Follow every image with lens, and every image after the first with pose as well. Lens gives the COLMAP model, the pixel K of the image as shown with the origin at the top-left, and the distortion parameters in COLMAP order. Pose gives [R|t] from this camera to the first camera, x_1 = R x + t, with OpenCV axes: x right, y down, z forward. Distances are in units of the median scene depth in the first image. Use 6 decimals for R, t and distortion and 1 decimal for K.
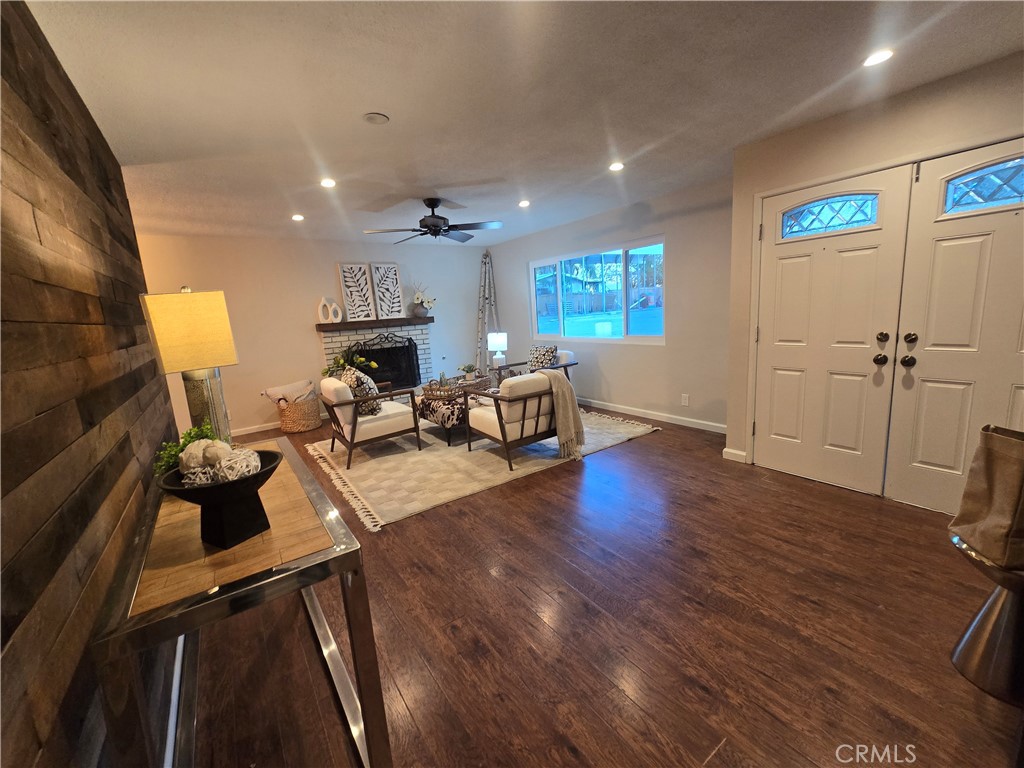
lens RADIAL K [[419.3, 0, 513.3], [0, 419.3, 383.9], [0, 0, 1]] dist [-0.005547, 0.002352]
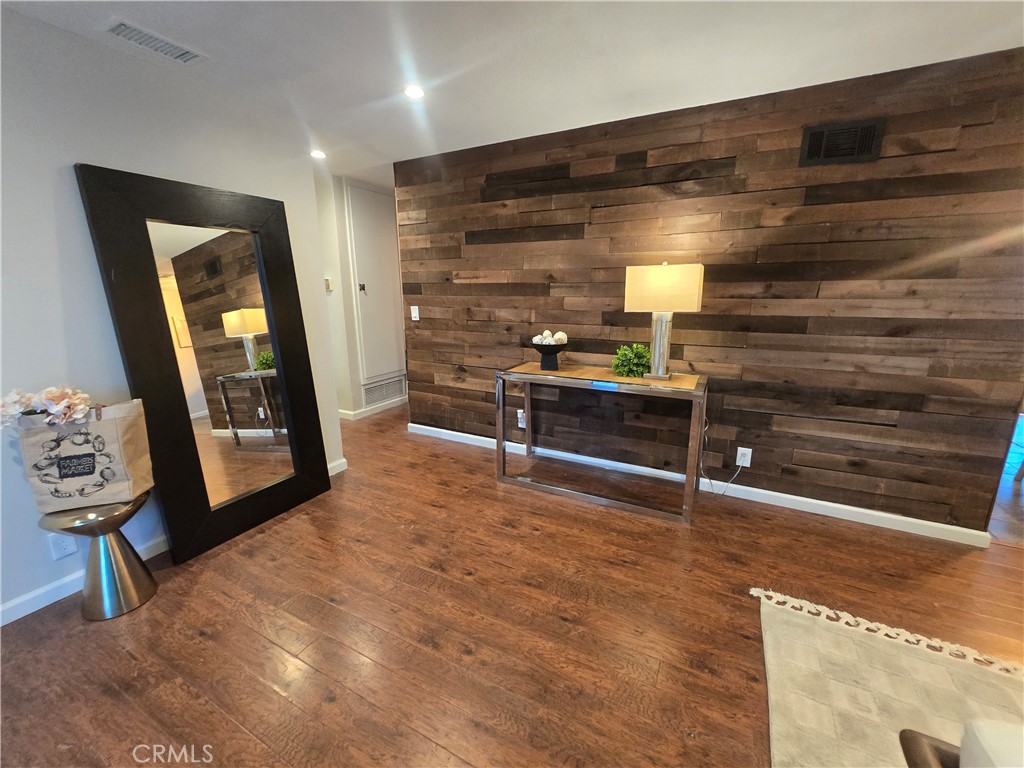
lens RADIAL K [[419.3, 0, 511.8], [0, 419.3, 383.3], [0, 0, 1]] dist [-0.005547, 0.002352]
pose [[-0.889806, 0.168393, -0.424133, 0.130021], [-0.018398, 0.915432, 0.402052, -0.117244], [0.455968, 0.365552, -0.811459, 0.589379]]
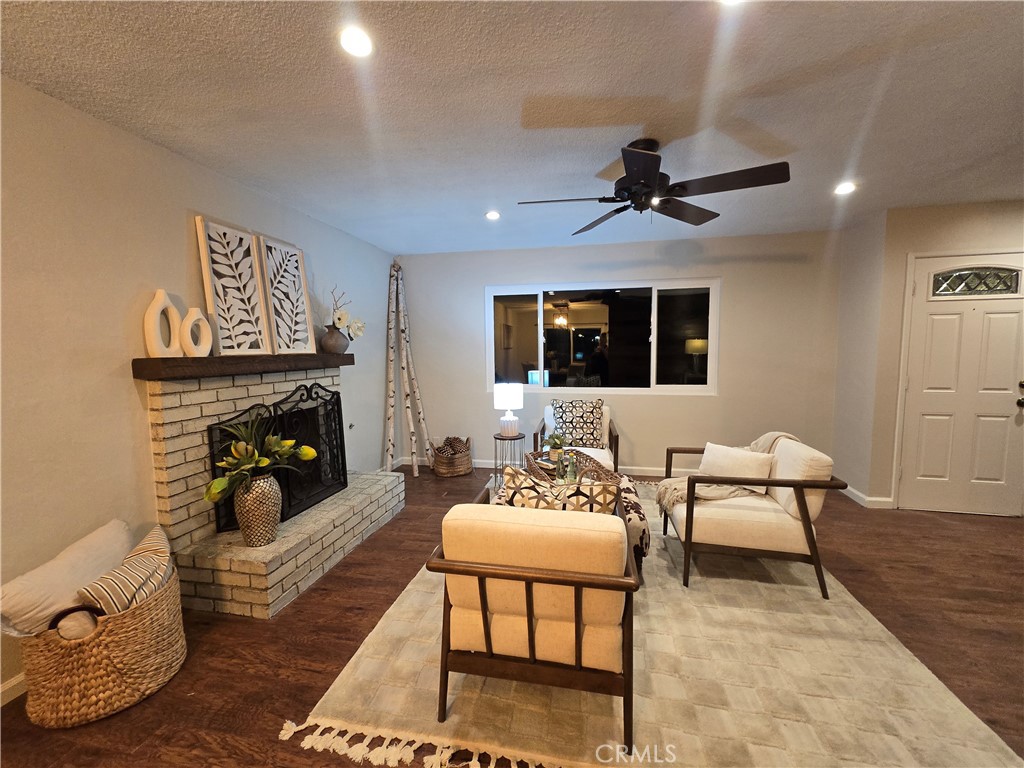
lens RADIAL K [[419.3, 0, 512.1], [0, 419.3, 383.0], [0, 0, 1]] dist [-0.005547, 0.002352]
pose [[0.723123, -0.000959, 0.690718, -0.474209], [0.085696, 0.992397, -0.088338, -0.060203], [-0.685382, 0.123071, 0.717708, 0.506967]]
